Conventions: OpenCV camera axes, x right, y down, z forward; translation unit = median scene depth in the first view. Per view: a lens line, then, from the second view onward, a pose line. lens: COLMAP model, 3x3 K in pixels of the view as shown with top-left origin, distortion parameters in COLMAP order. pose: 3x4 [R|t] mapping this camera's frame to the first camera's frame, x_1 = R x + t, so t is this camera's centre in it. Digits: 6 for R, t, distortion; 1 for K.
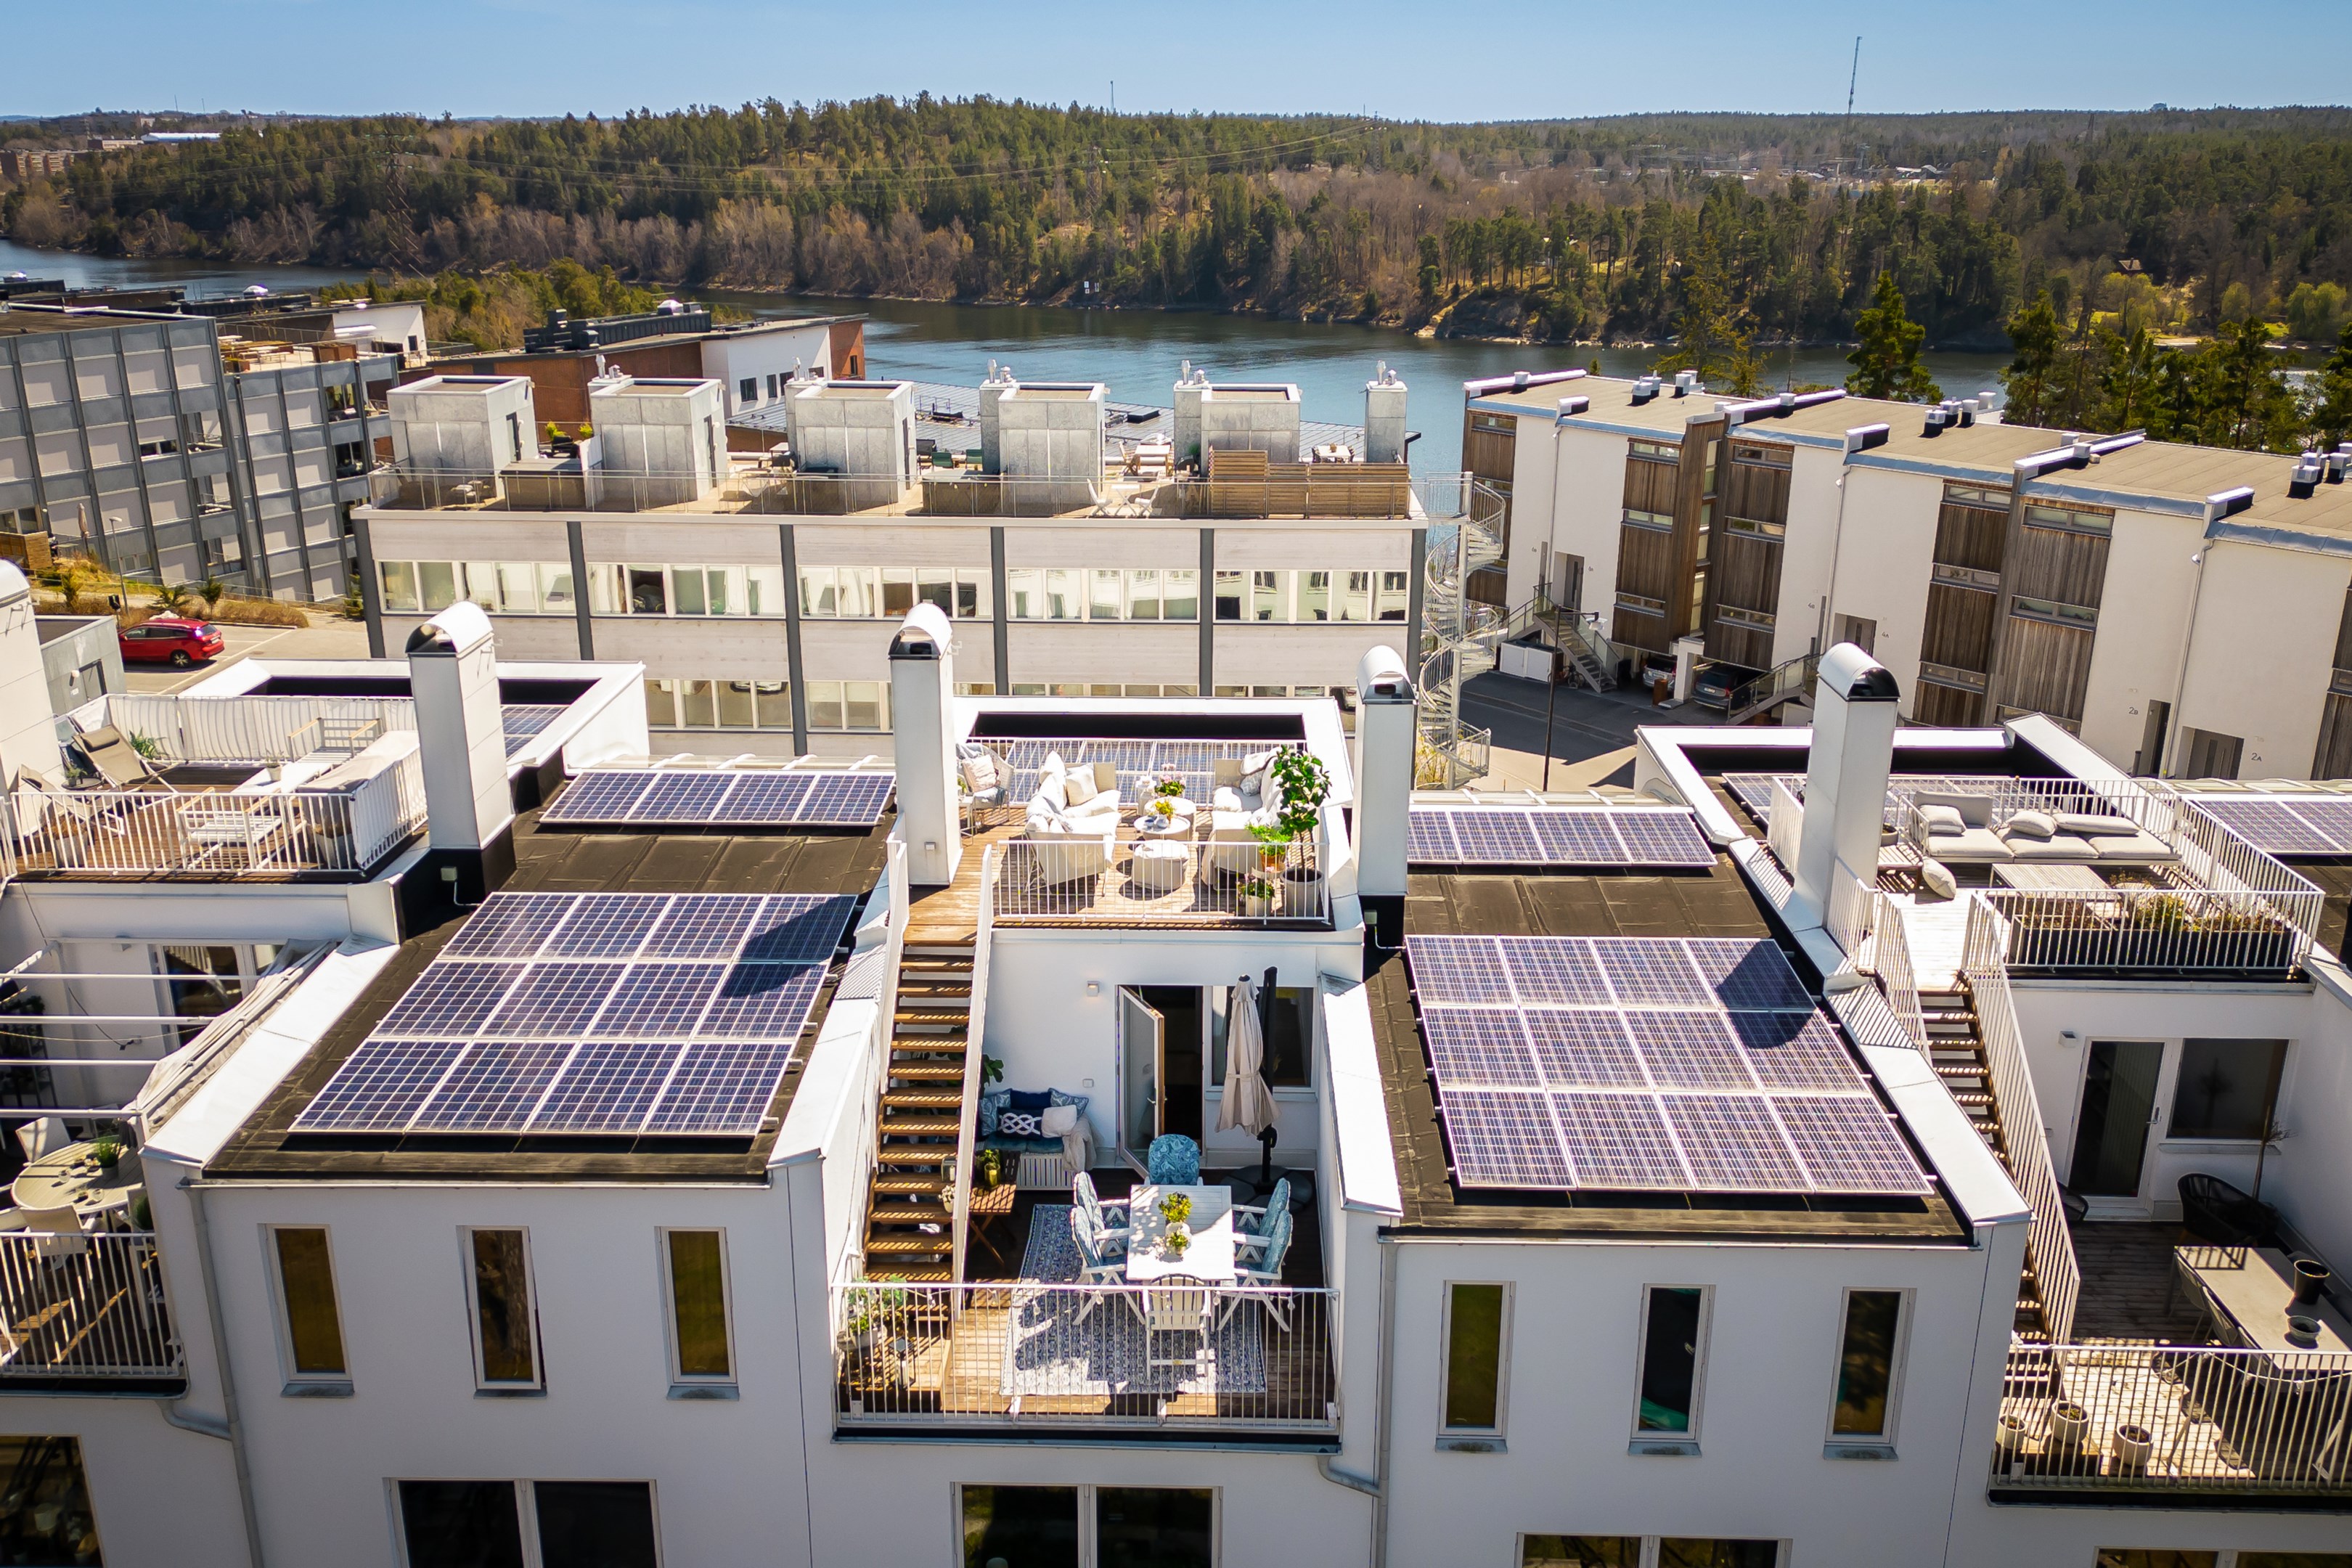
lens RADIAL K [[2057.4, 0, 1163.6], [0, 2057.4, 806.8], [0, 0, 1]] dist [0.110628, -0.167048]
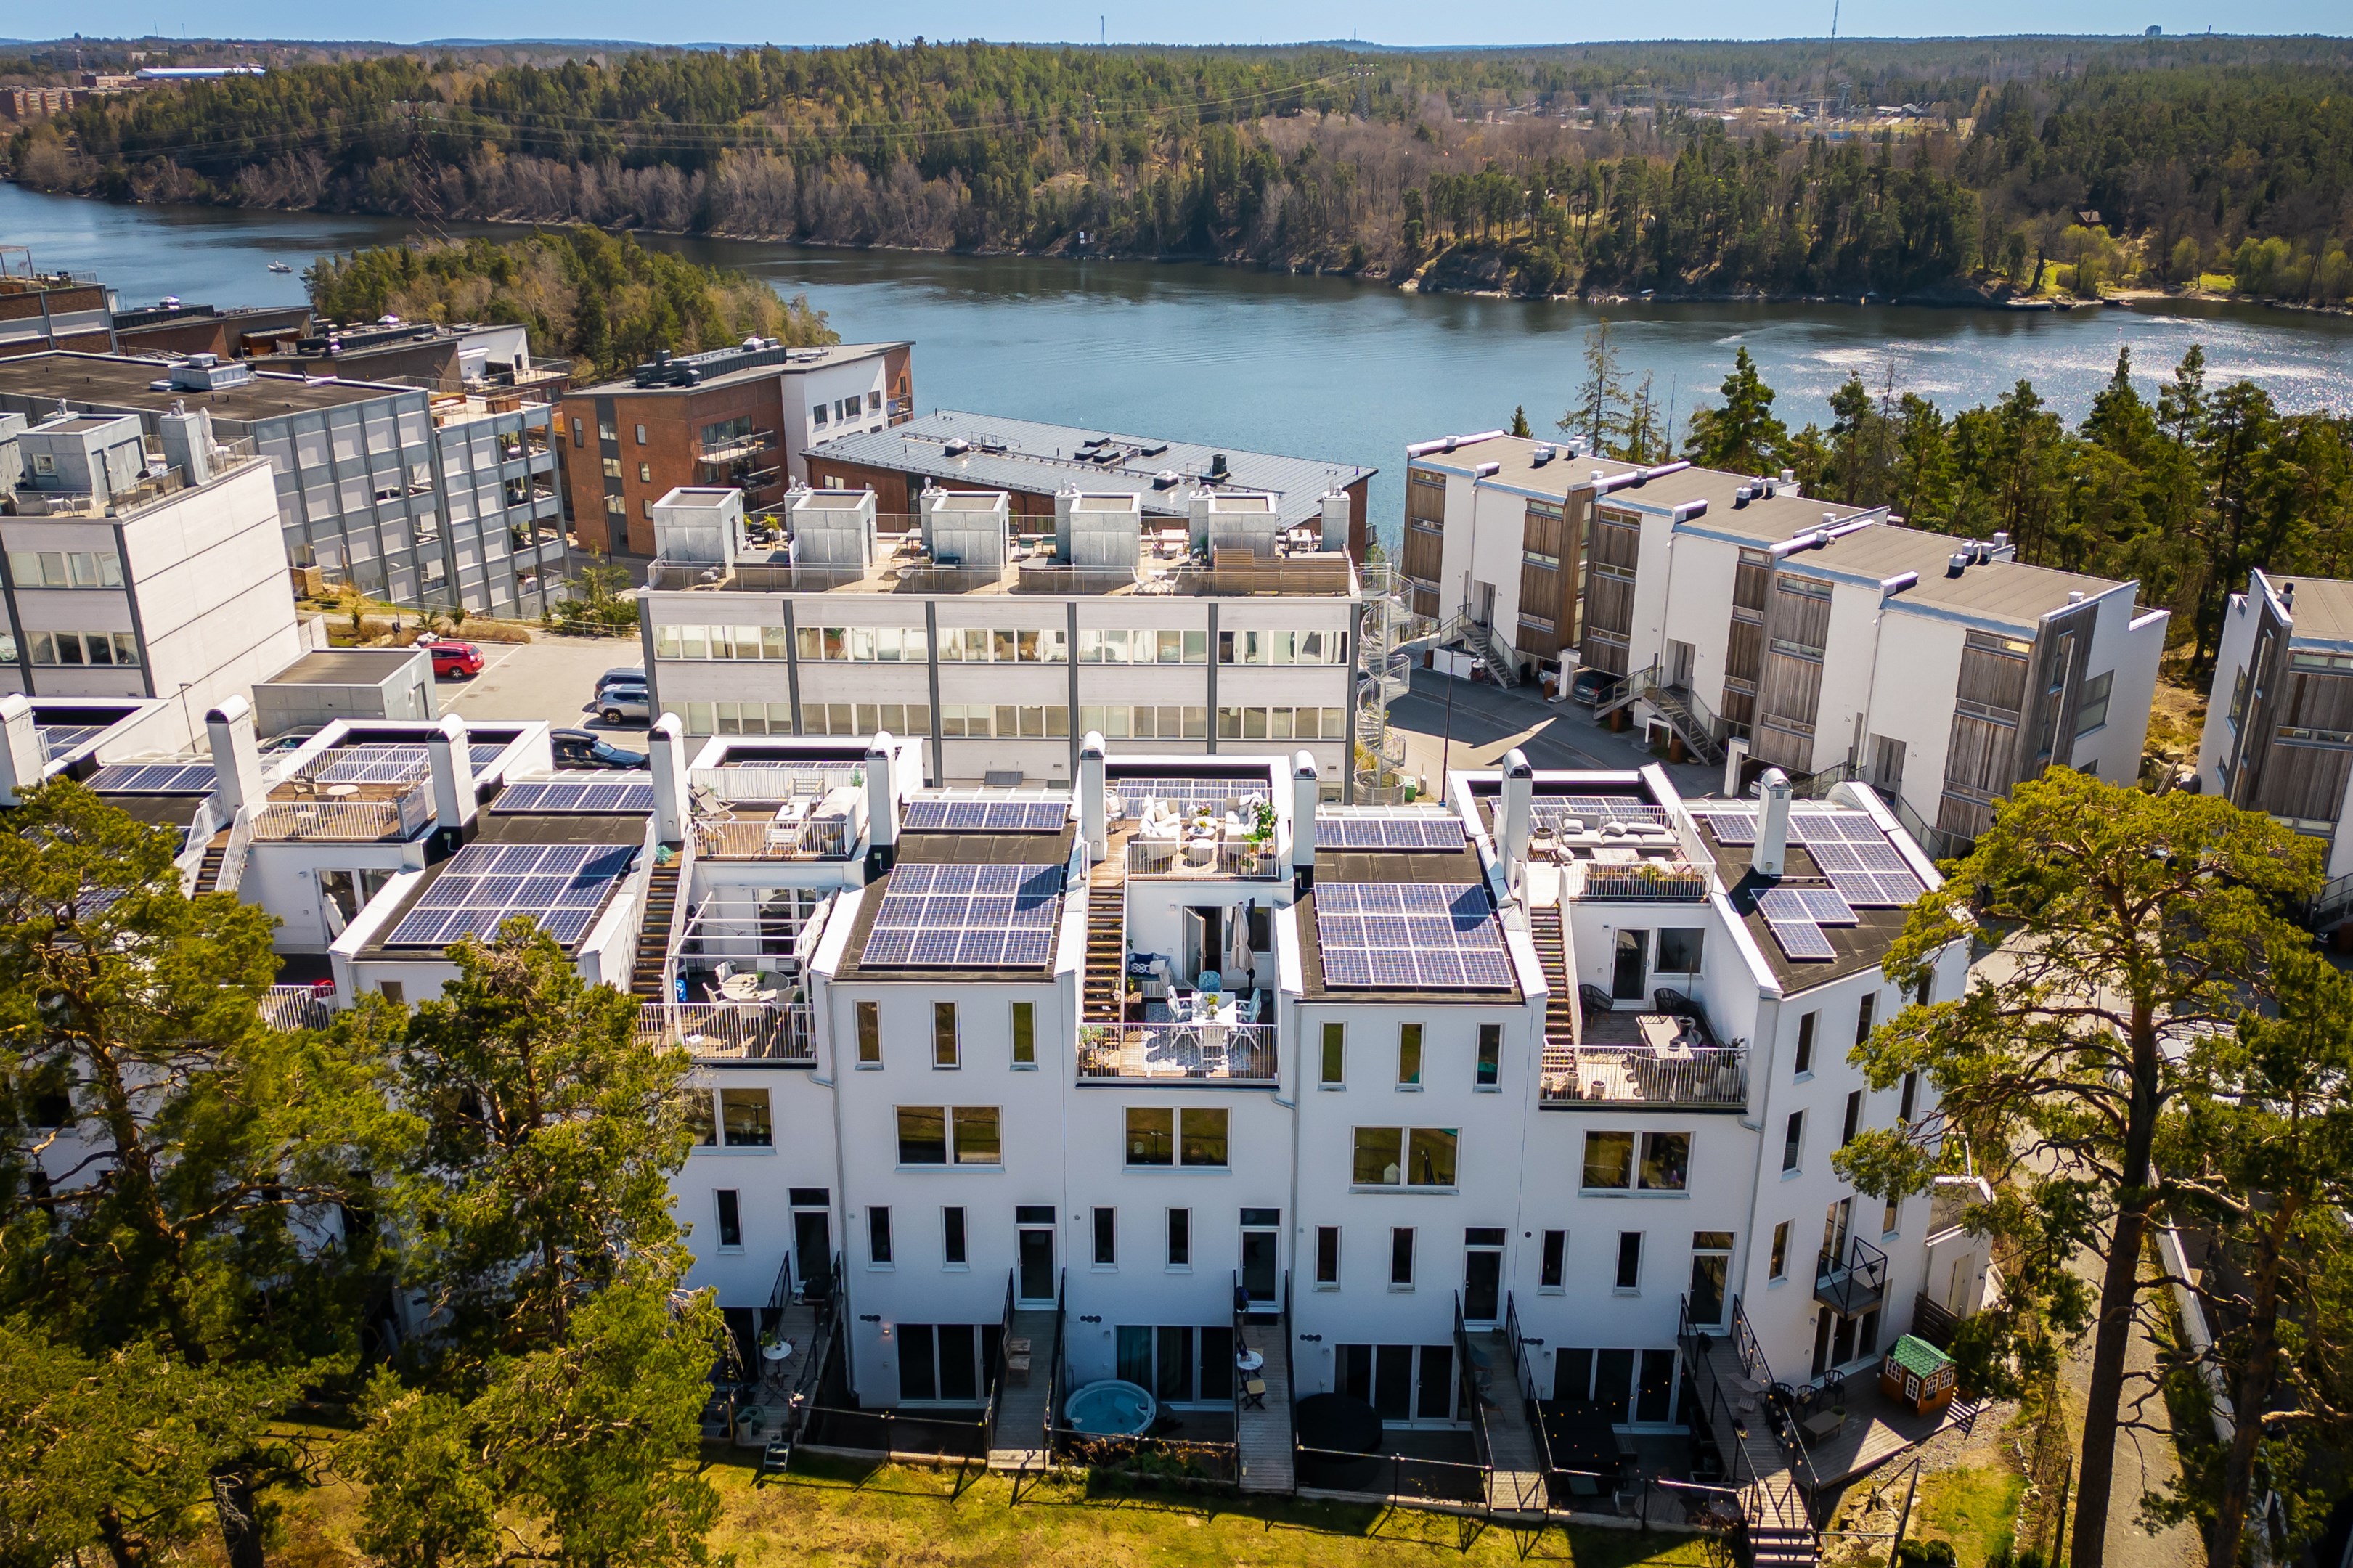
lens RADIAL K [[2058.1, 0, 1164.1], [0, 2058.1, 806.9], [0, 0, 1]] dist [0.110628, -0.167048]
pose [[0.999986, -0.002687, 0.004652, -0.021158], [0.002526, 0.999416, 0.034072, -0.038174], [-0.004741, -0.034060, 0.999409, -0.482491]]
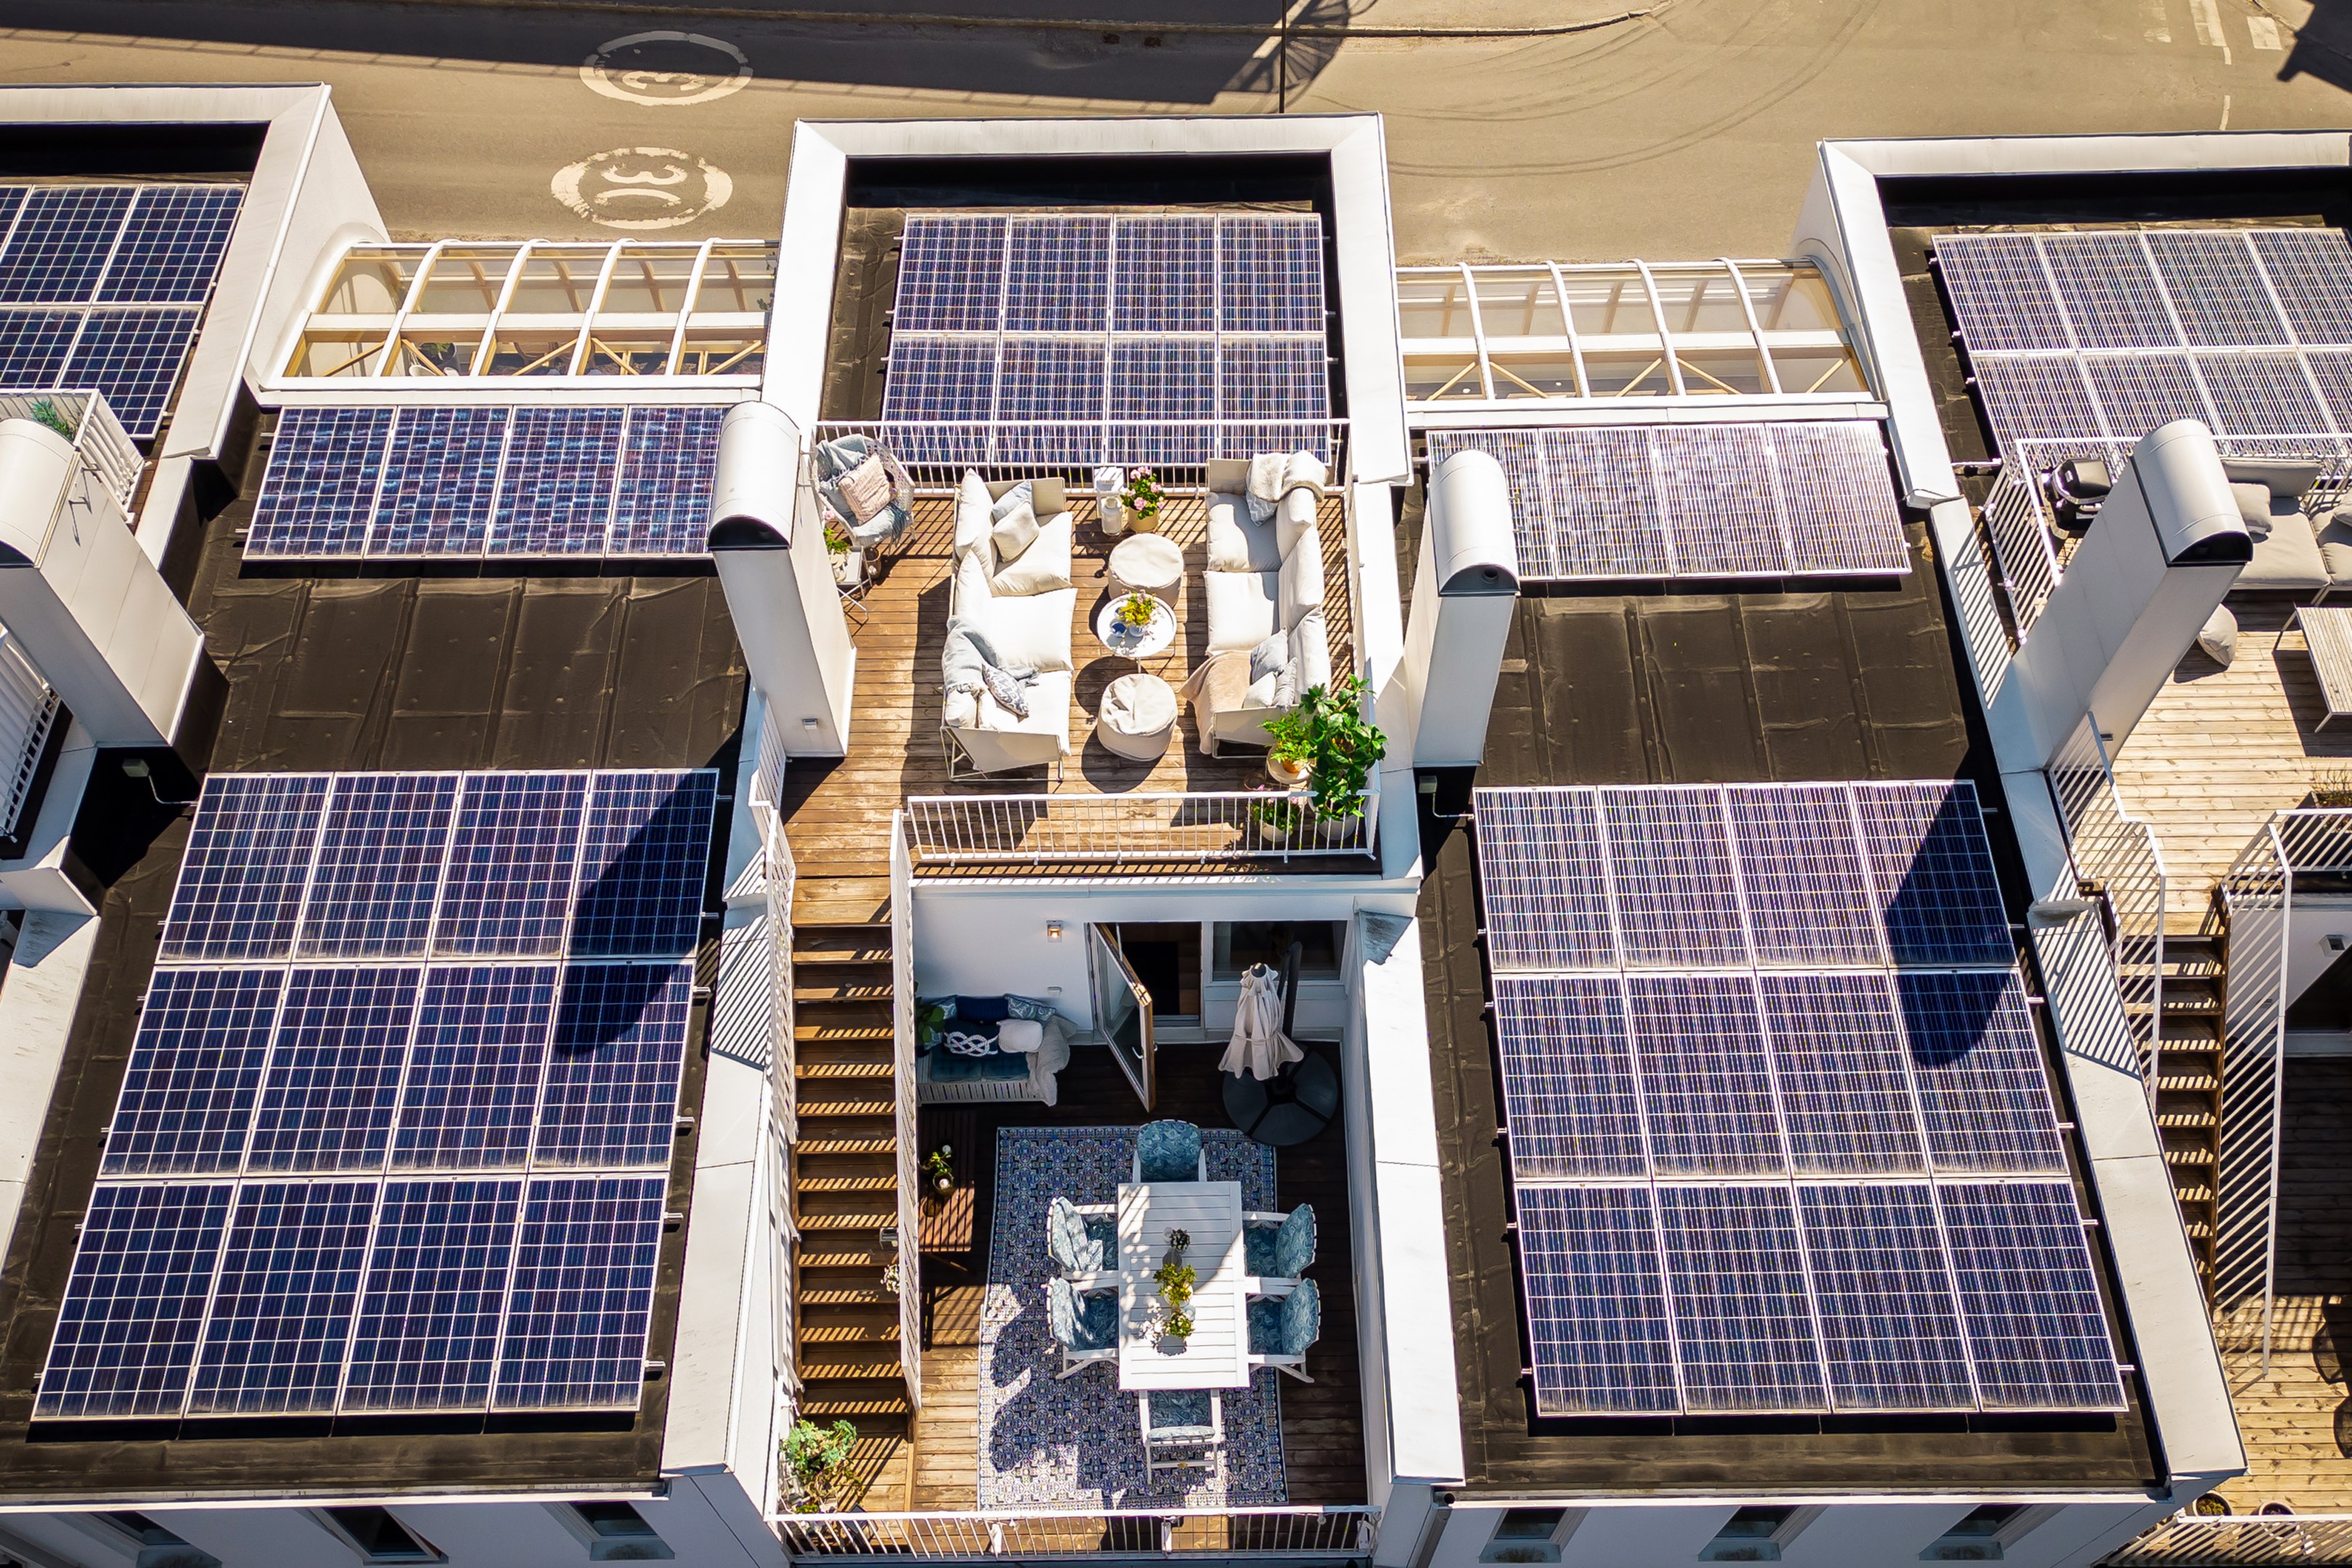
lens RADIAL K [[2057.4, 0, 1163.6], [0, 2057.4, 806.8], [0, 0, 1]] dist [0.110628, -0.167048]
pose [[0.999439, -0.032182, 0.009315, -0.000039], [0.018477, 0.761383, 0.648039, -0.169744], [-0.027948, -0.647503, 0.761550, 0.179934]]
